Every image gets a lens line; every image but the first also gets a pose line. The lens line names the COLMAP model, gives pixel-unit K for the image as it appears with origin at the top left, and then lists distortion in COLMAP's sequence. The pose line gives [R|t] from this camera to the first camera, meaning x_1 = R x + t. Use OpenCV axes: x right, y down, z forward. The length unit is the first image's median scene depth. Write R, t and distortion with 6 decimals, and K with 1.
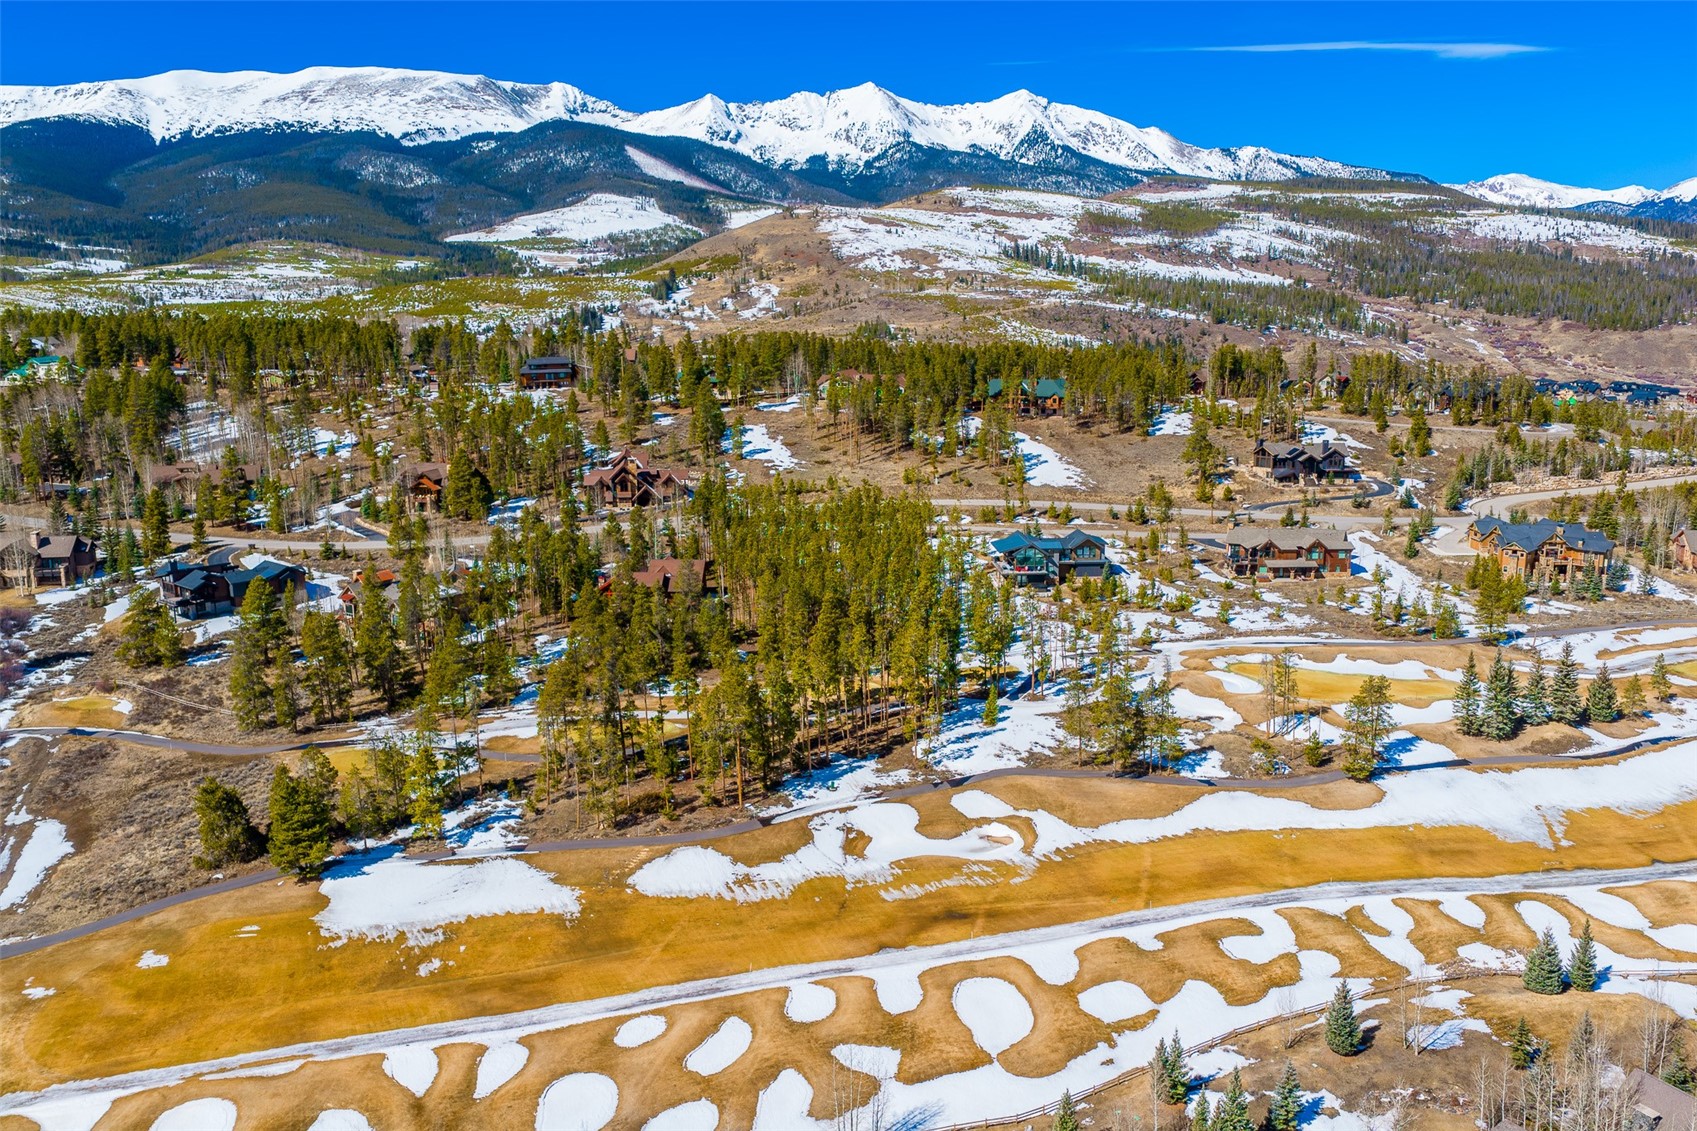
lens RADIAL K [[1425.3, 0, 861.5], [0, 1425.3, 557.5], [0, 0, 1]] dist [0.014267, -0.025182]
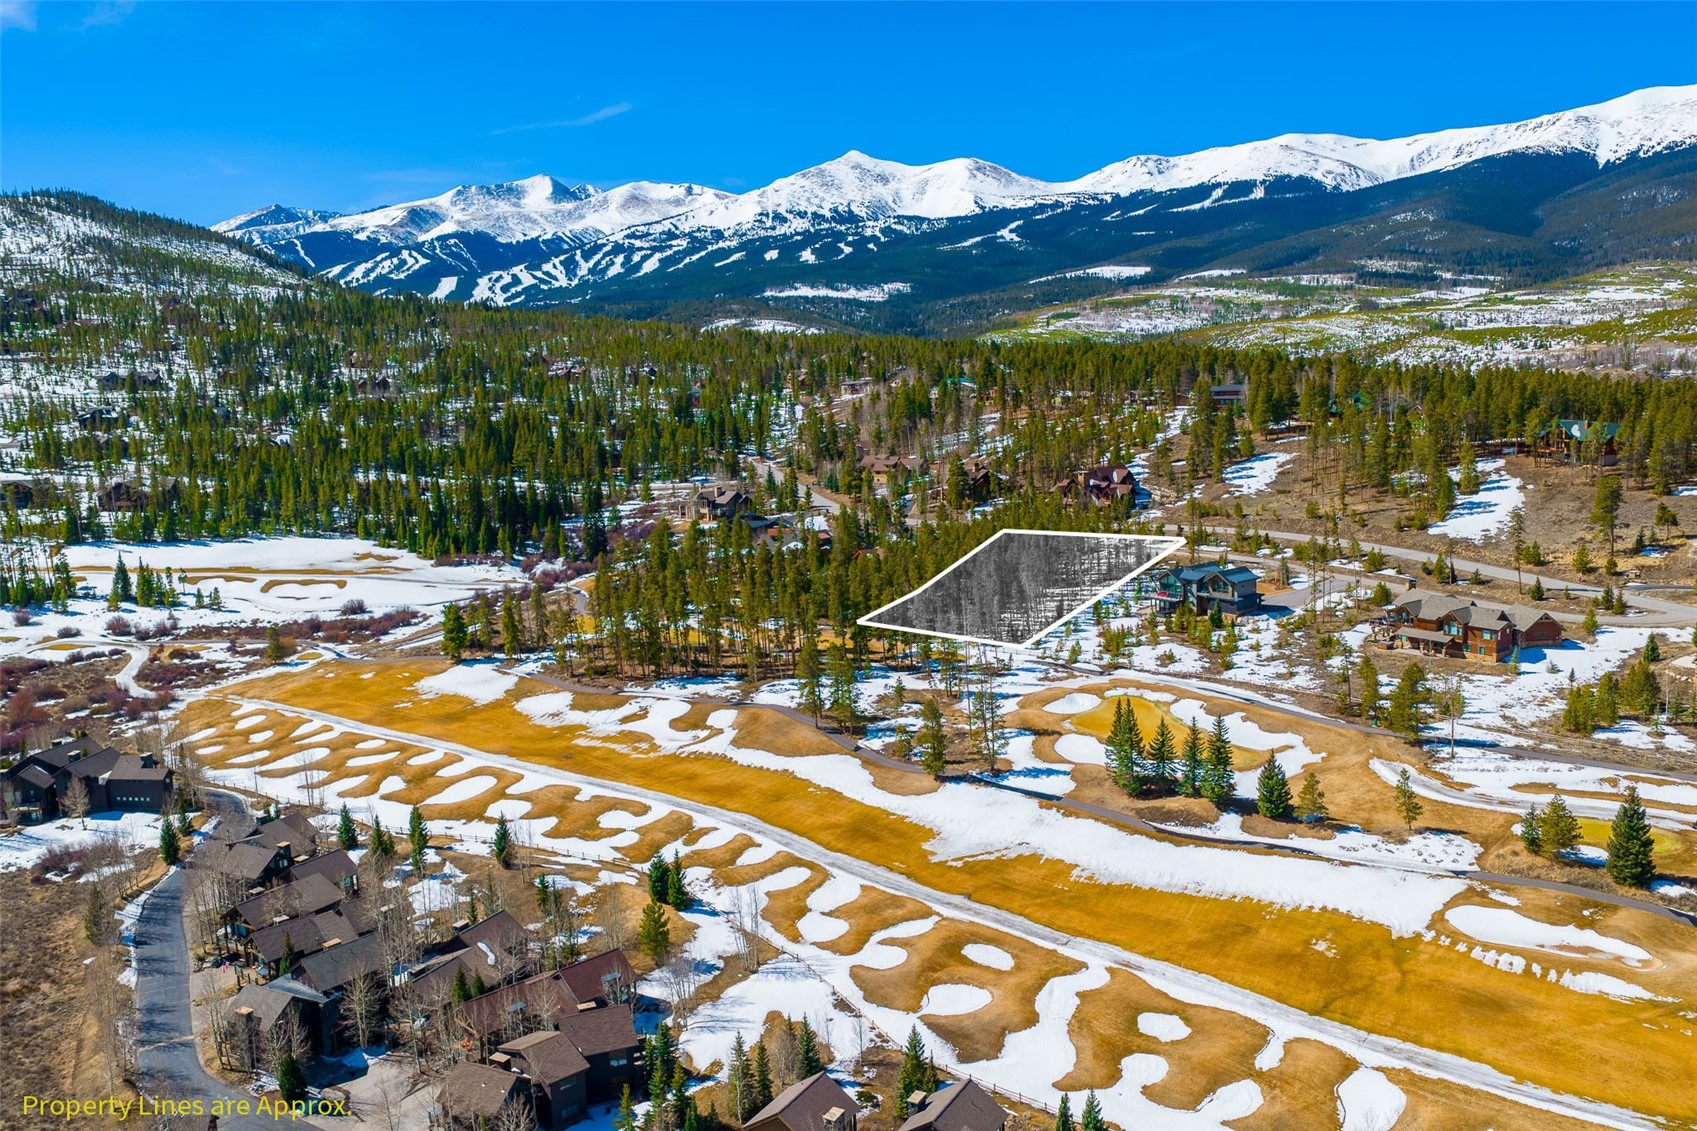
lens RADIAL K [[1425.3, 0, 847.1], [0, 1425.3, 572.9], [0, 0, 1]] dist [0.014267, -0.025182]
pose [[0.563504, 0.127952, -0.816145, 0.123679], [-0.131957, 0.989189, 0.063972, -0.006490], [0.815507, 0.071647, 0.574296, 0.031207]]
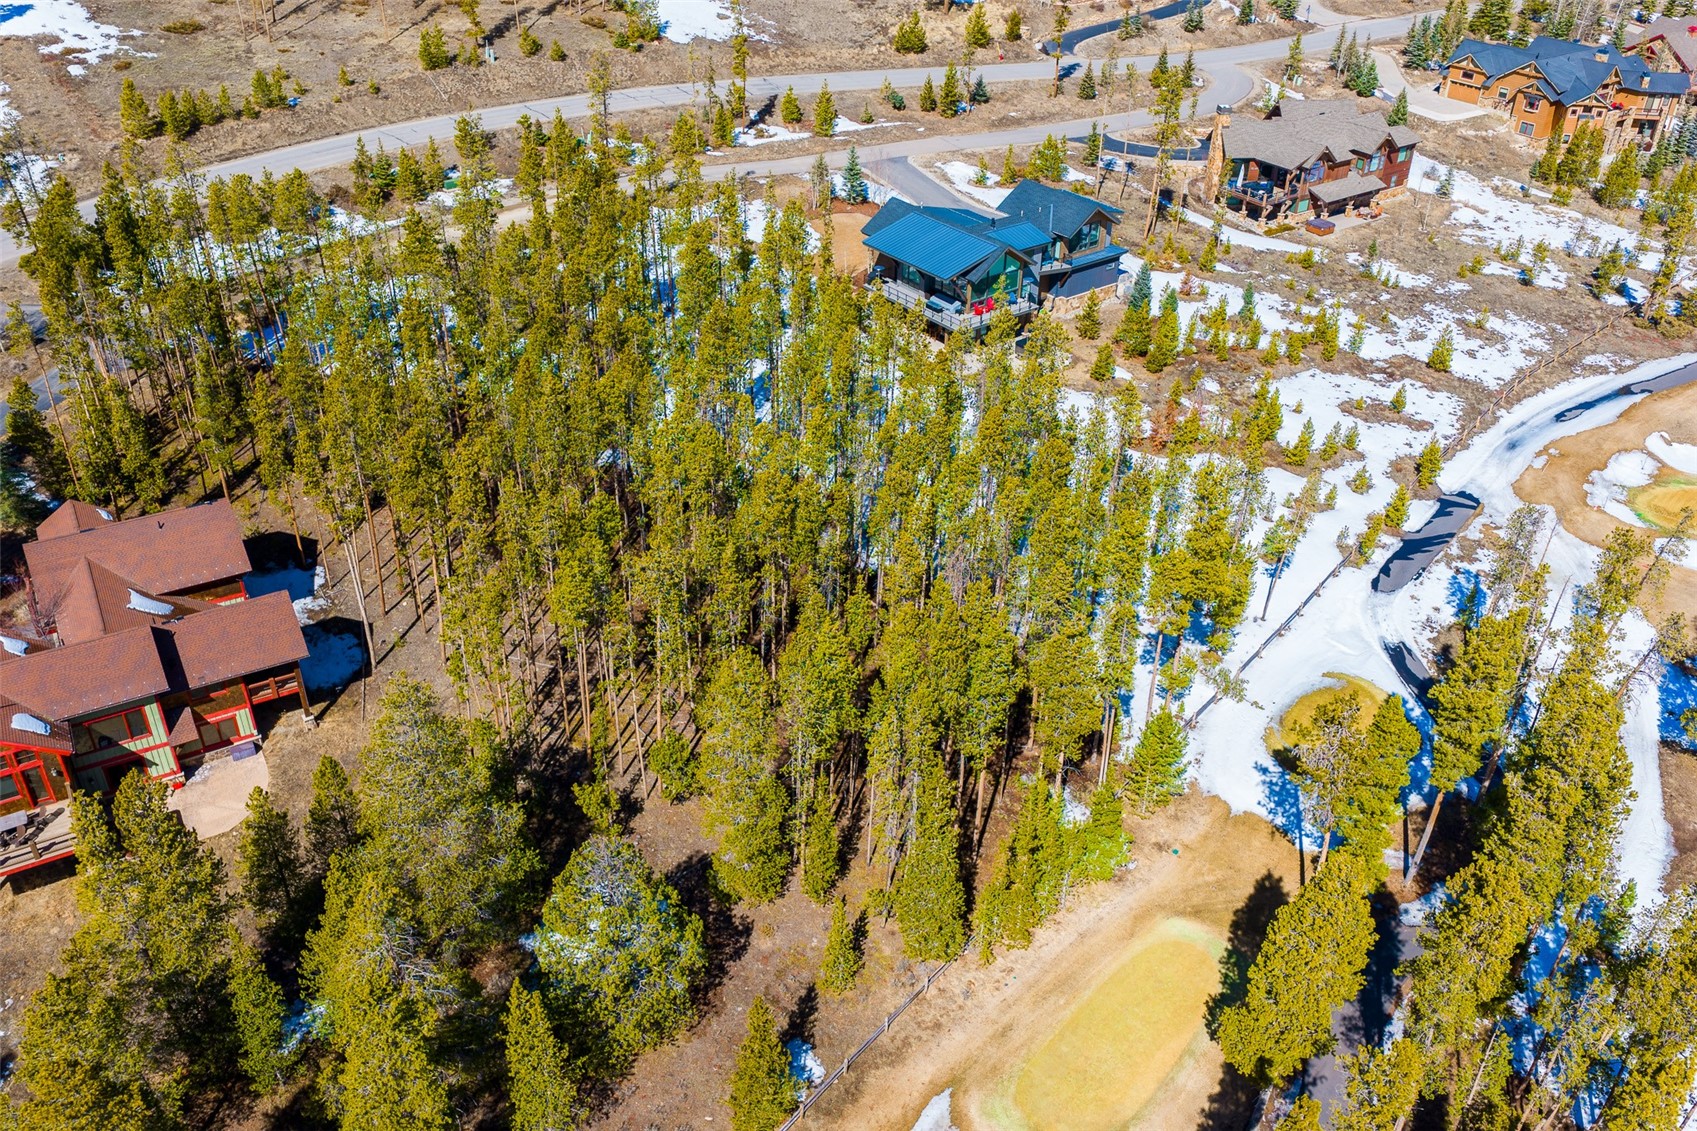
lens RADIAL K [[1425.3, 0, 855.4], [0, 1425.3, 564.4], [0, 0, 1]] dist [0.014267, -0.025182]
pose [[0.828836, -0.279468, 0.484695, -0.021740], [0.082865, 0.918076, 0.387648, -0.013235], [-0.553322, -0.281132, 0.784092, 0.098947]]
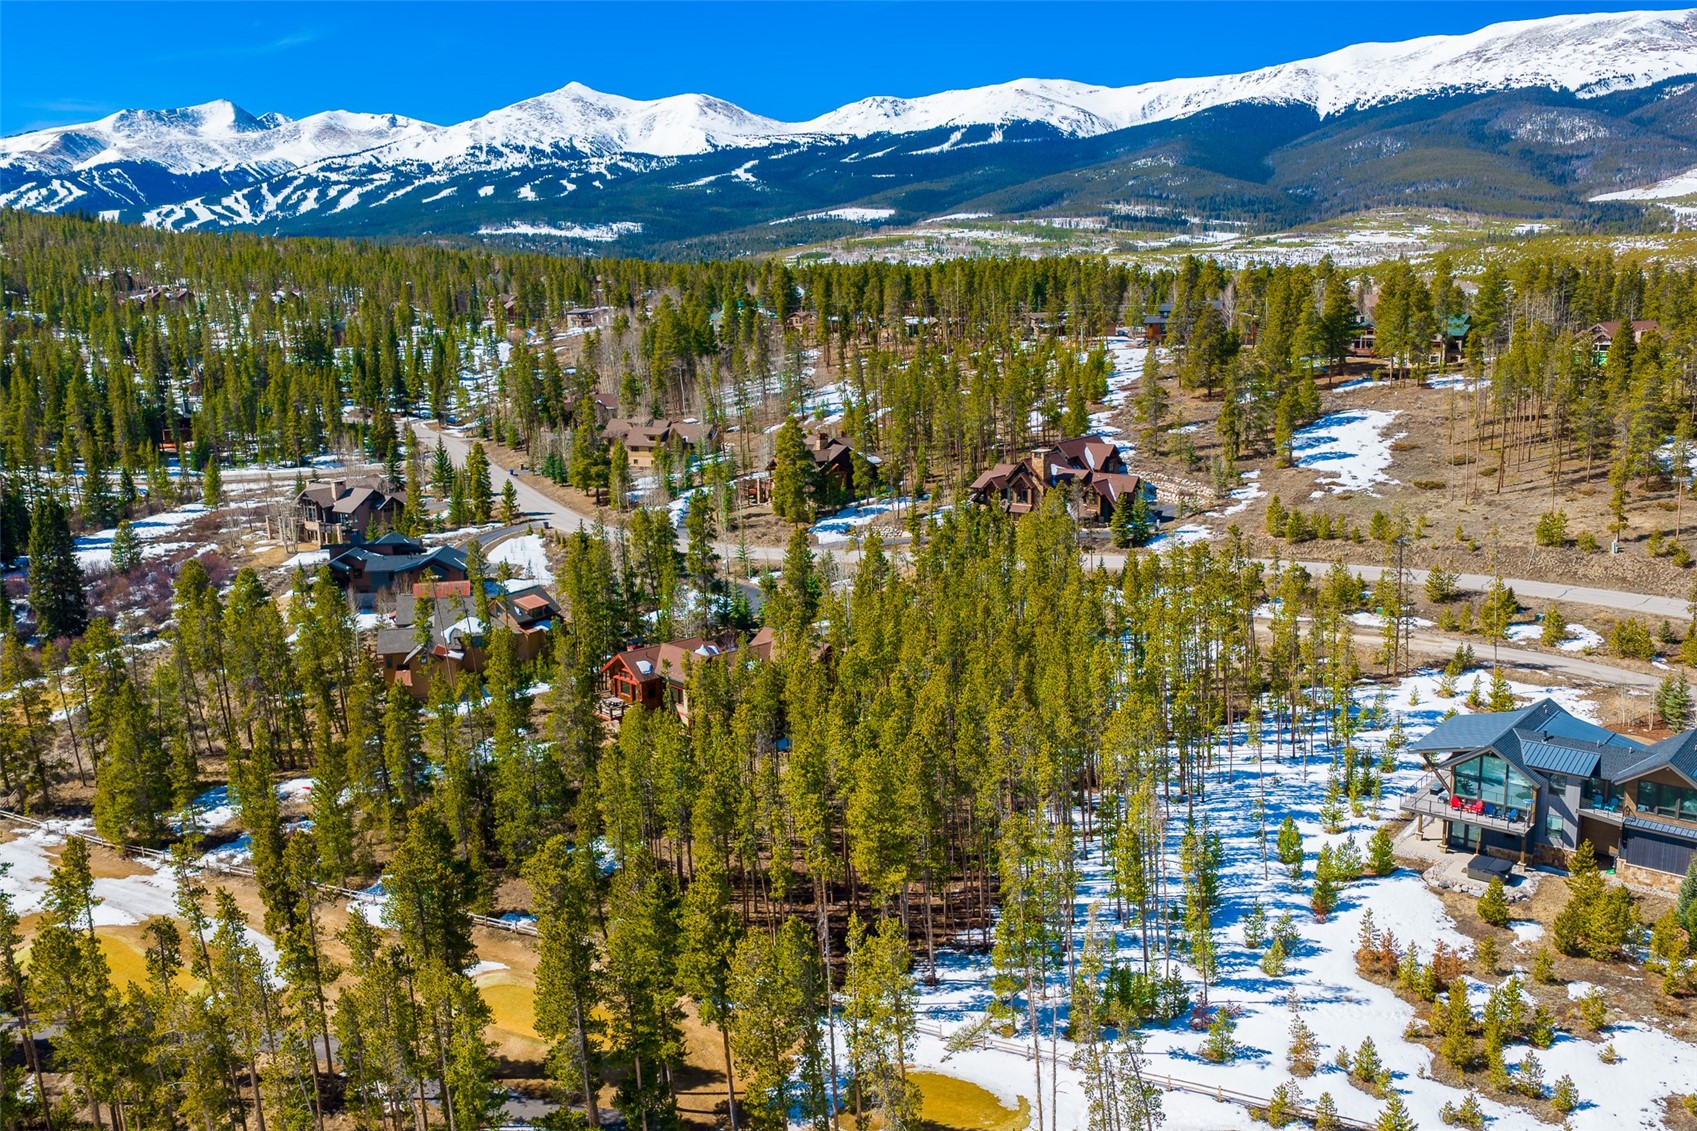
lens RADIAL K [[1425.3, 0, 850.2], [0, 1425.3, 574.0], [0, 0, 1]] dist [0.014267, -0.025182]
pose [[0.707892, 0.135477, -0.693206, 0.037670], [-0.117203, 0.990357, 0.073864, -0.009297], [0.696529, 0.028958, 0.716944, 0.090009]]
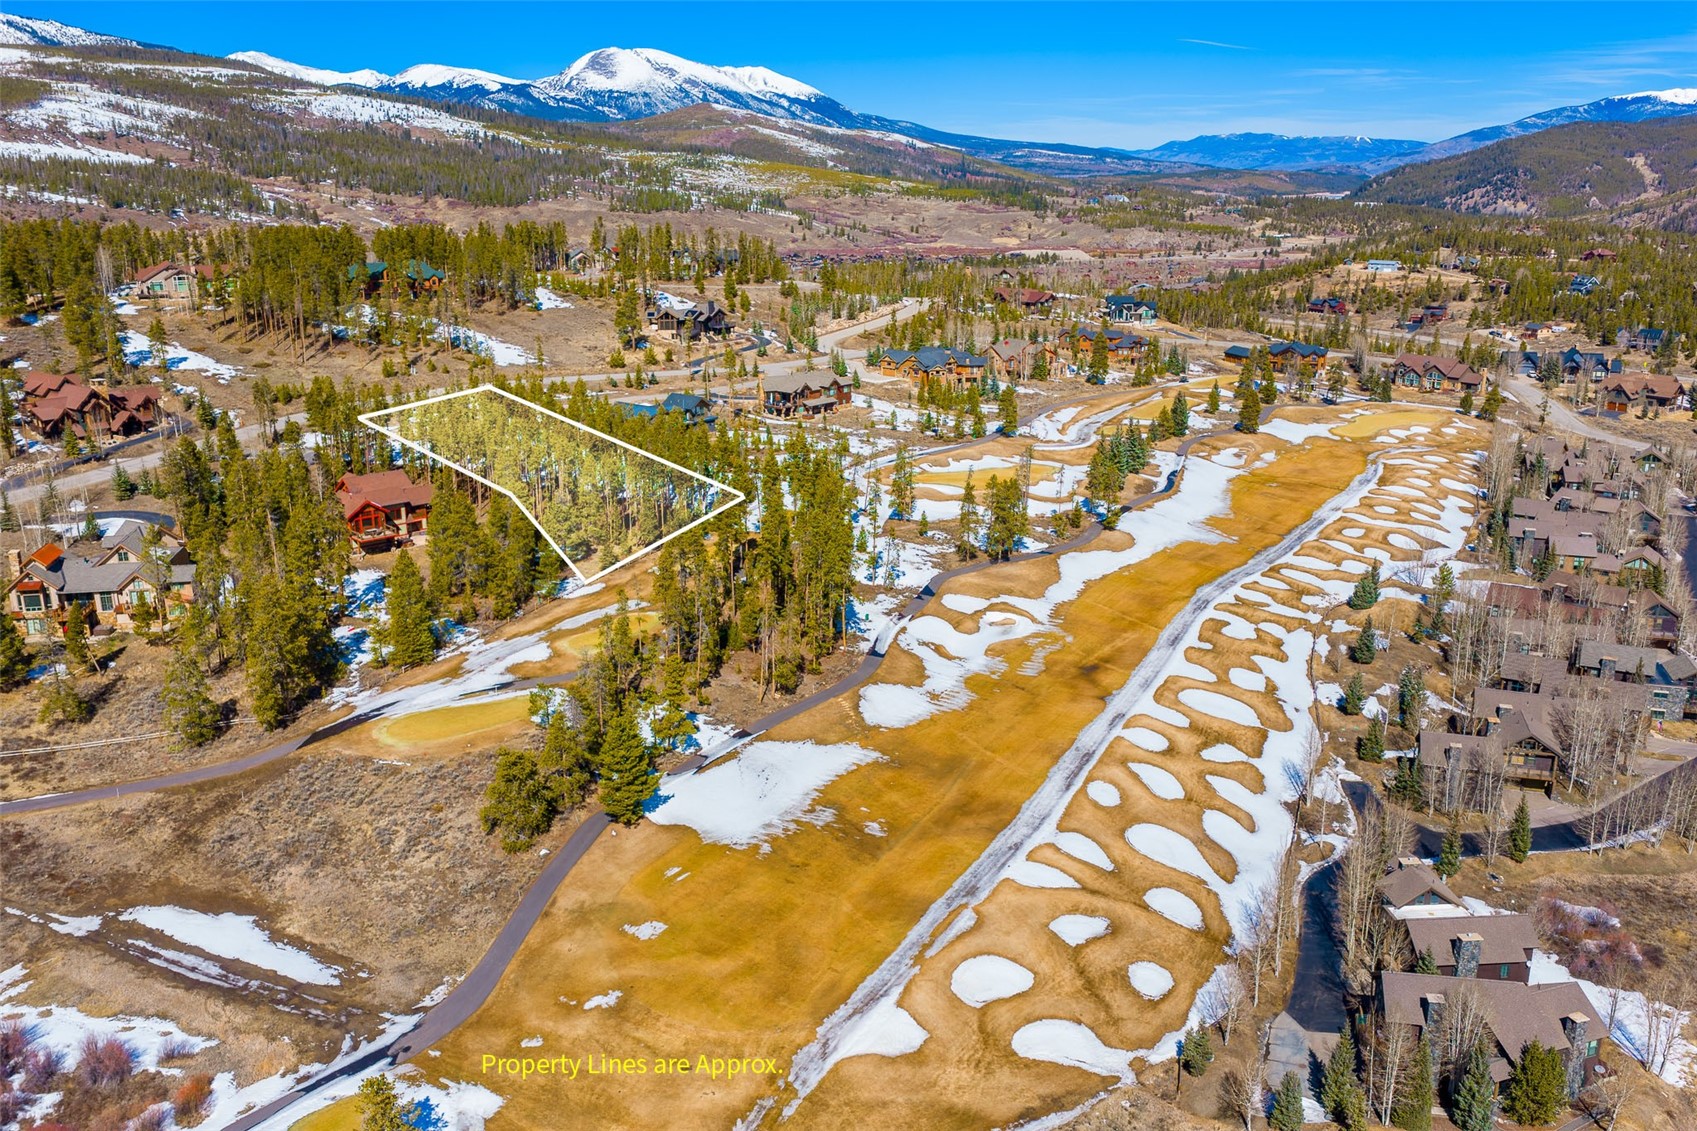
lens RADIAL K [[1425.3, 0, 862.7], [0, 1425.3, 557.4], [0, 0, 1]] dist [0.014267, -0.025182]
pose [[0.686259, -0.192380, 0.701455, -0.080322], [0.136446, 0.981317, 0.135645, -0.003701], [-0.714445, 0.002623, 0.699687, 0.022859]]
